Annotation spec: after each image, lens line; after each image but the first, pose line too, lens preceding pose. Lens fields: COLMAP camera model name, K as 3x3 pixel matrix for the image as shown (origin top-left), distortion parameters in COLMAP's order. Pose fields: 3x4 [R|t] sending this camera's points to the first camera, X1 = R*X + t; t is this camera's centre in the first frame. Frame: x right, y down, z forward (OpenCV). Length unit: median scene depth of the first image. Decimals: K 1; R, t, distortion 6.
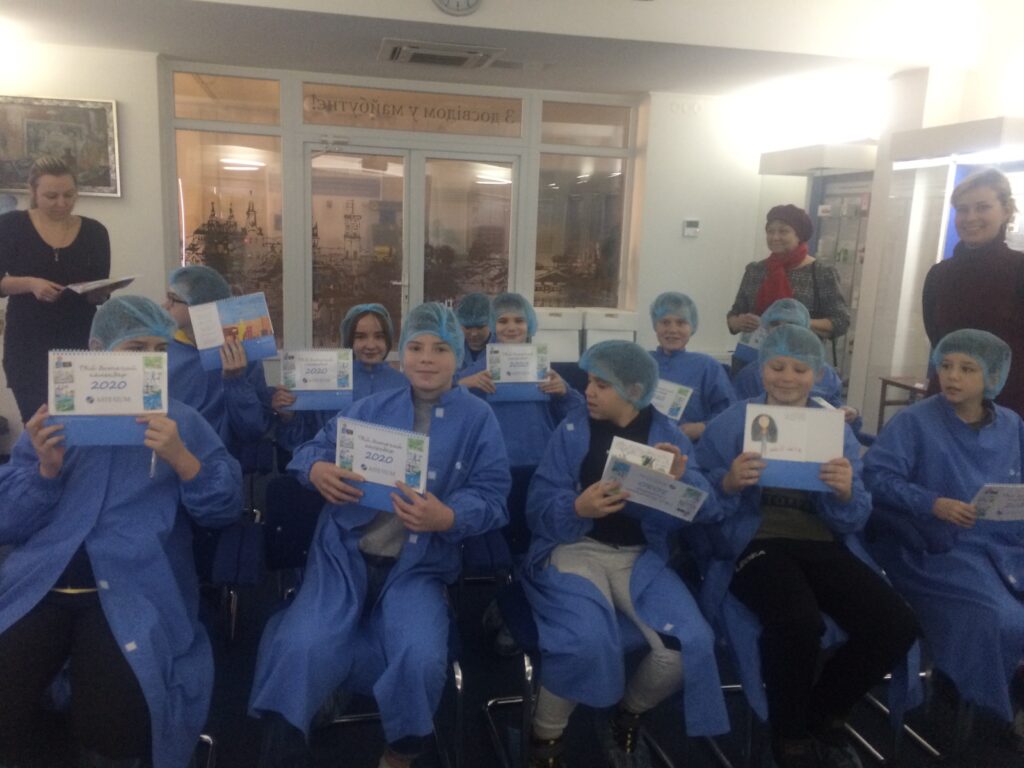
lens RADIAL K [[884.8, 0, 512.0], [0, 884.8, 384.0], [0, 0, 1]] dist [0.096094, -0.112911]
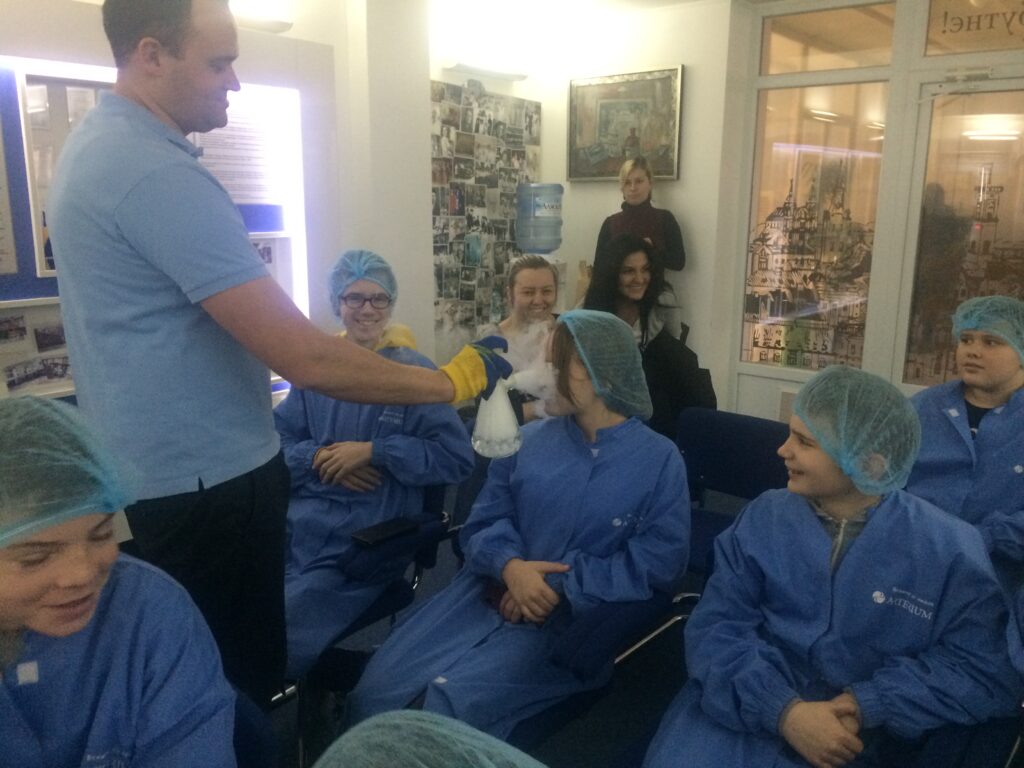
lens RADIAL K [[884.8, 0, 512.0], [0, 884.8, 384.0], [0, 0, 1]] dist [0.096094, -0.112911]
pose [[0.616757, 0.127073, -0.776829, 0.158683], [-0.126818, 0.990032, 0.061262, -0.046758], [0.776871, 0.060732, 0.626724, 0.360388]]
